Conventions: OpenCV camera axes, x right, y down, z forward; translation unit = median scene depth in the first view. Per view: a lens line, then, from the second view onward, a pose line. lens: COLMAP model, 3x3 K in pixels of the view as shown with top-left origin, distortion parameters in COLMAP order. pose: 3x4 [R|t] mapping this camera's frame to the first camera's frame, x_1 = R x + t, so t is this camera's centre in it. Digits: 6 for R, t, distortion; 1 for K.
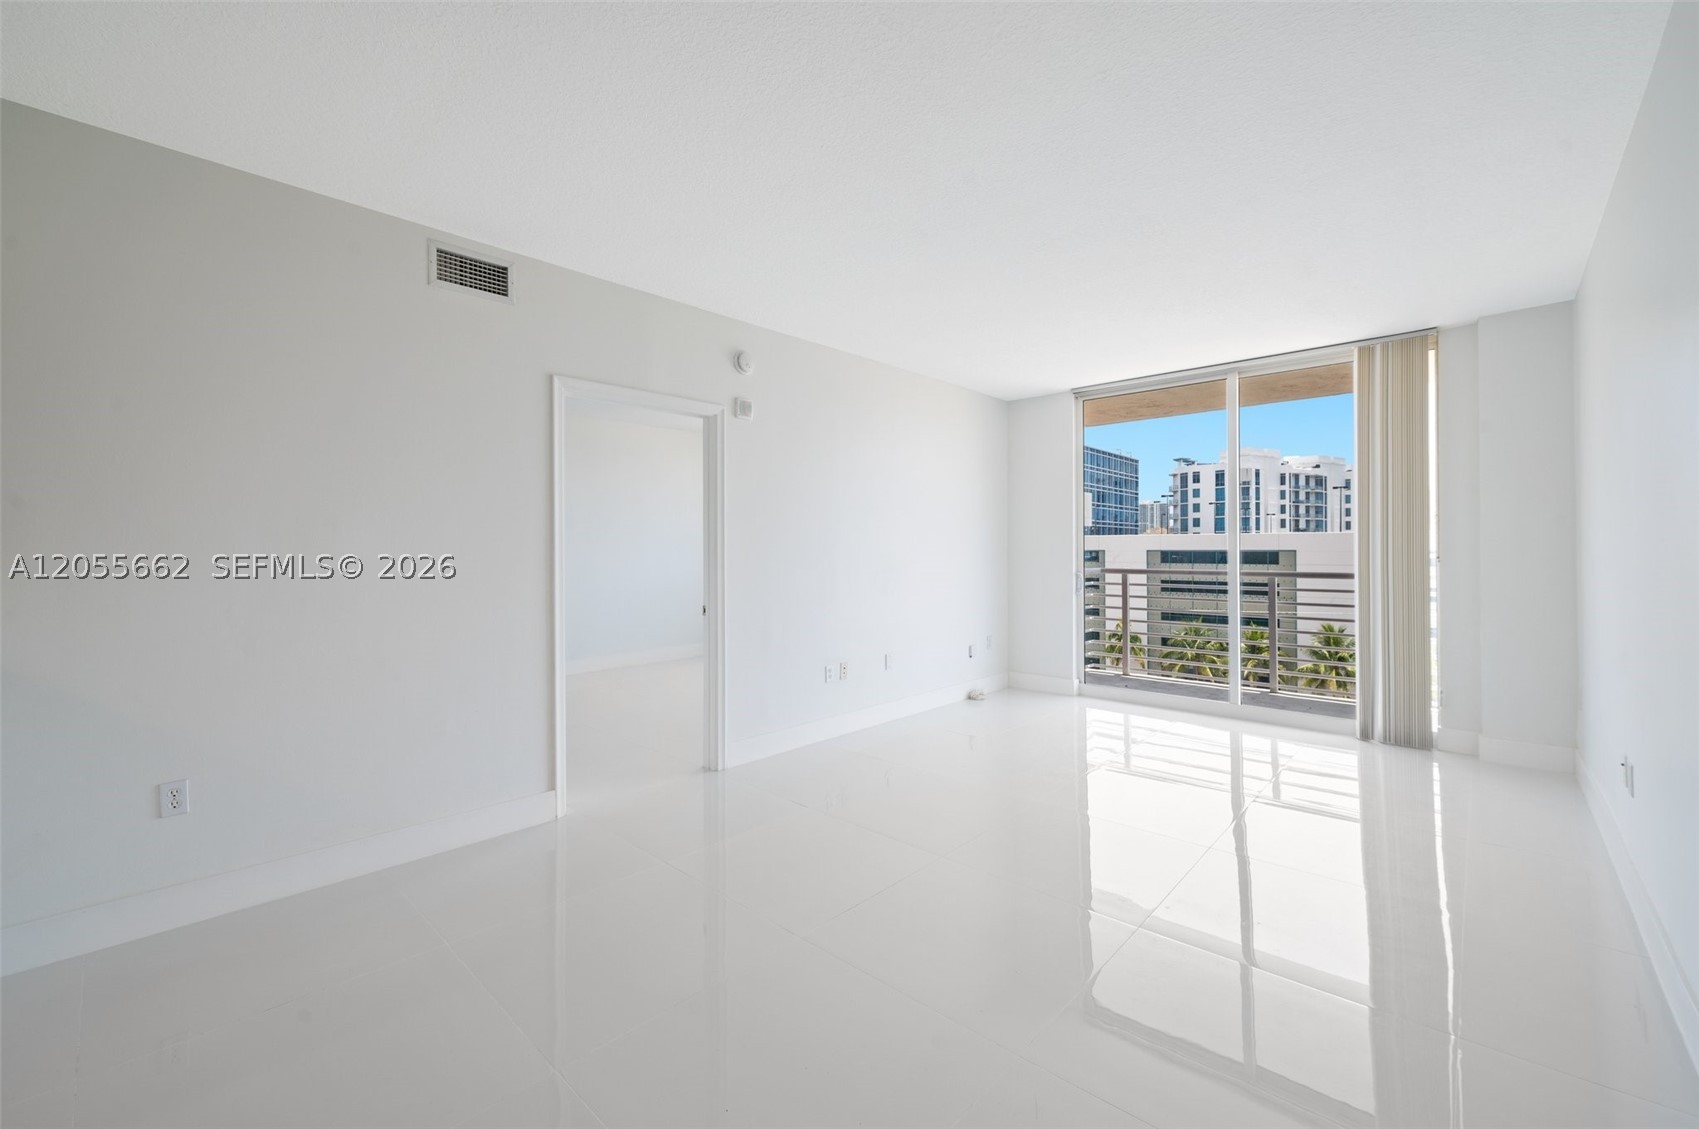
lens RADIAL K [[688.3, 0, 853.4], [0, 688.3, 548.1], [0, 0, 1]] dist [-0.003372, -0.000391]
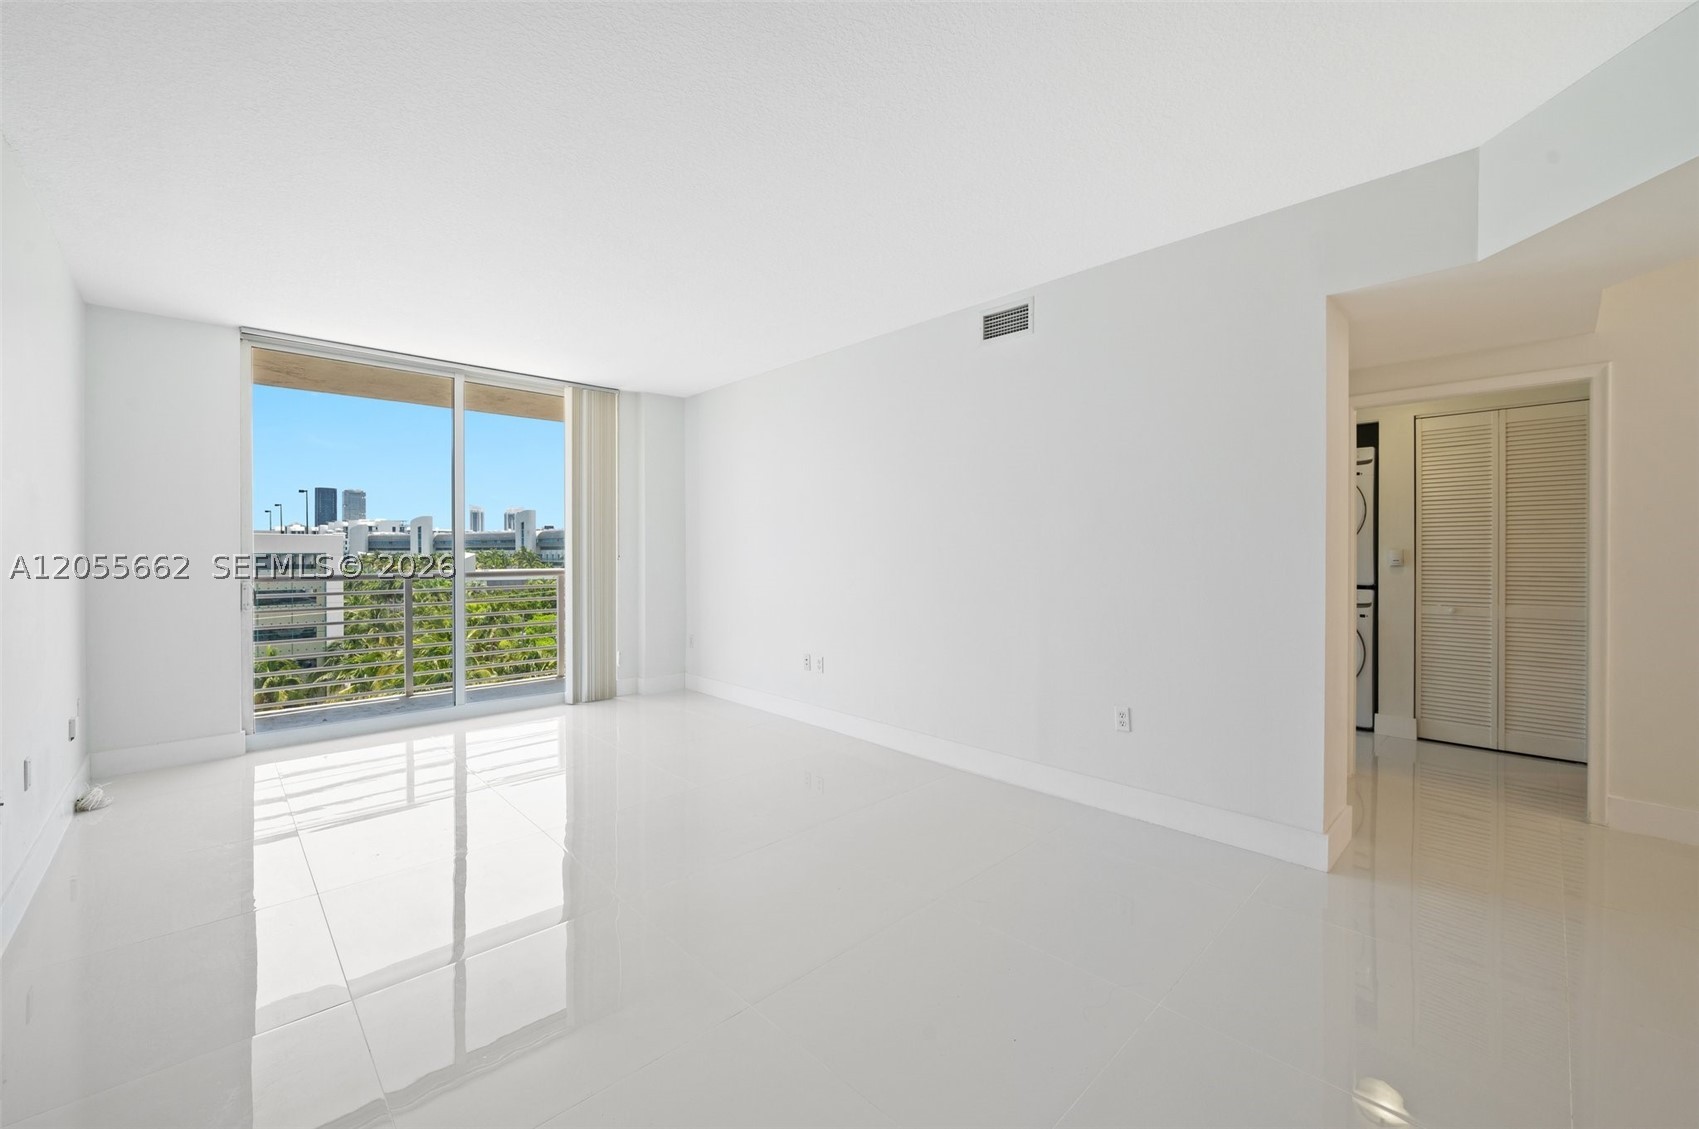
lens RADIAL K [[688.3, 0, 841.5], [0, 688.3, 554.3], [0, 0, 1]] dist [-0.003372, -0.000391]
pose [[0.065226, -0.004838, 0.997859, -0.327114], [0.000287, 0.999988, 0.004830, 0.002263], [-0.997870, -0.000028, 0.065226, 0.306736]]
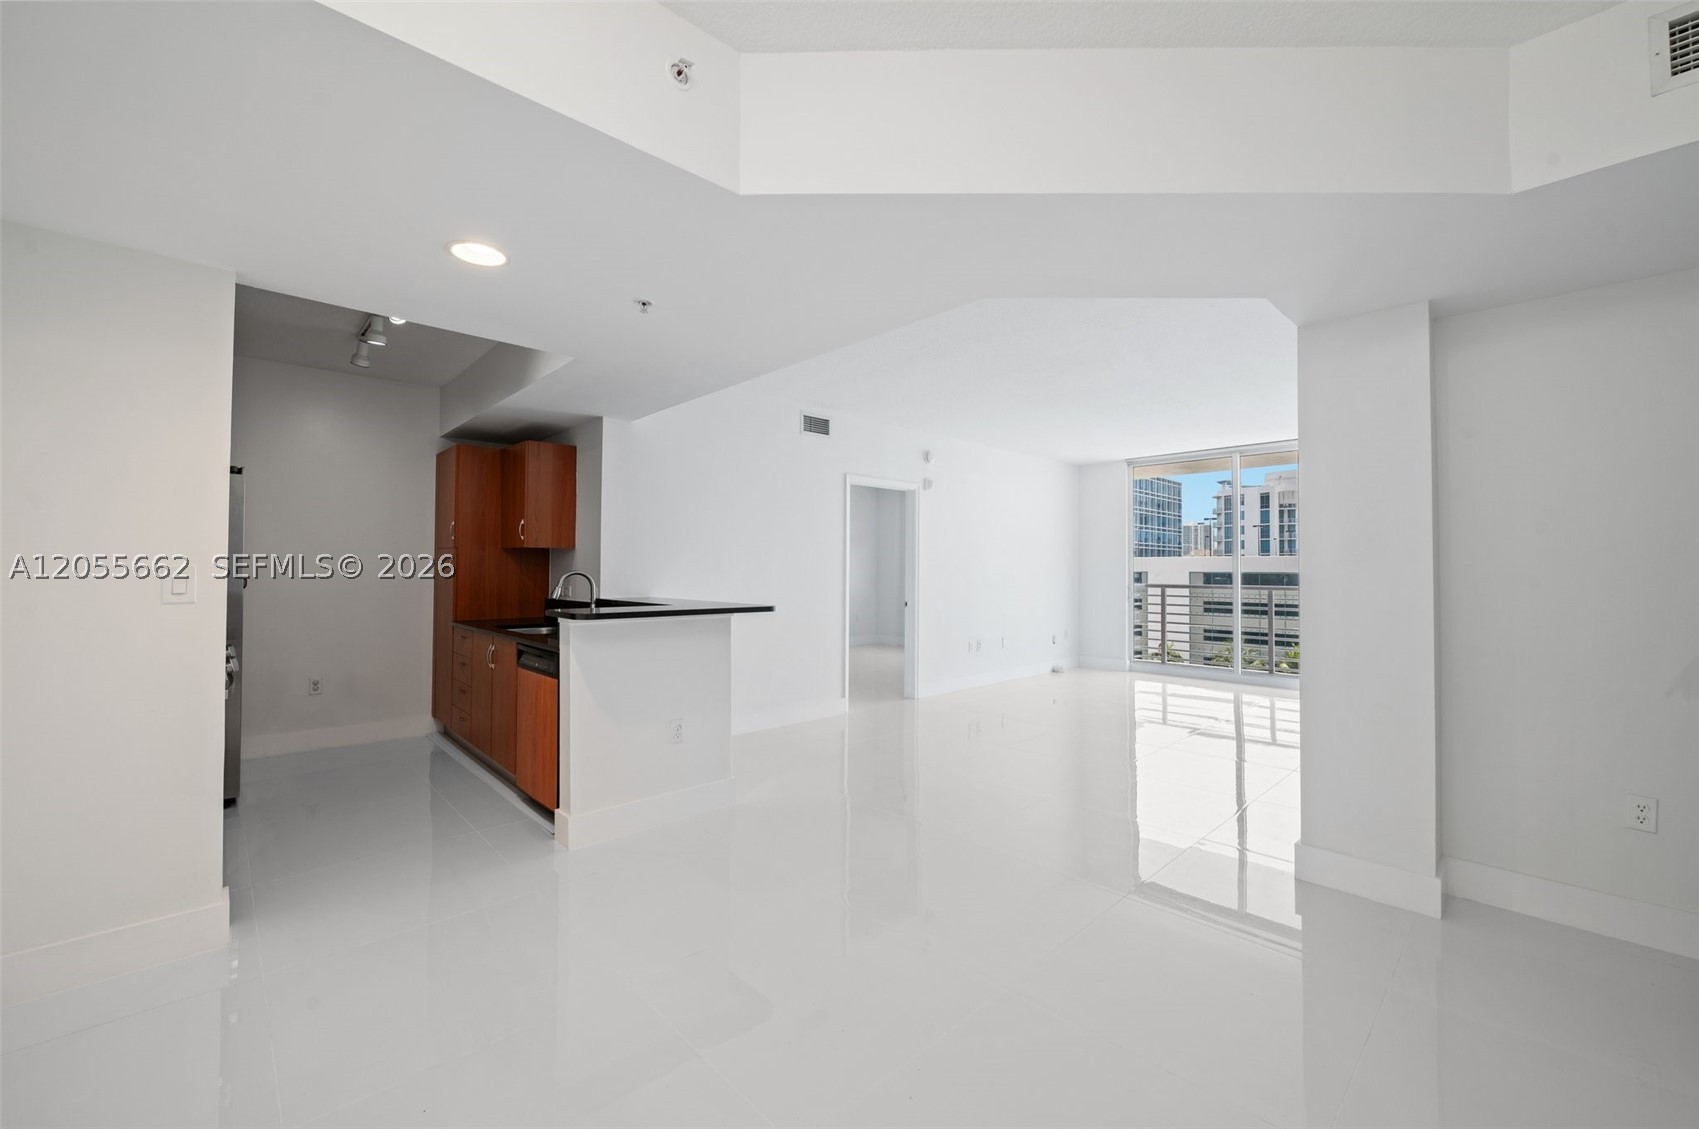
lens RADIAL K [[677.2, 0, 848.3], [0, 677.2, 560.8], [0, 0, 1]] dist [-0.011198, -0.000148]
pose [[0.997826, 0.006053, -0.065620, -0.158622], [-0.006748, 0.999923, -0.010375, 0.001092], [0.065552, 0.010796, 0.997791, -0.424737]]
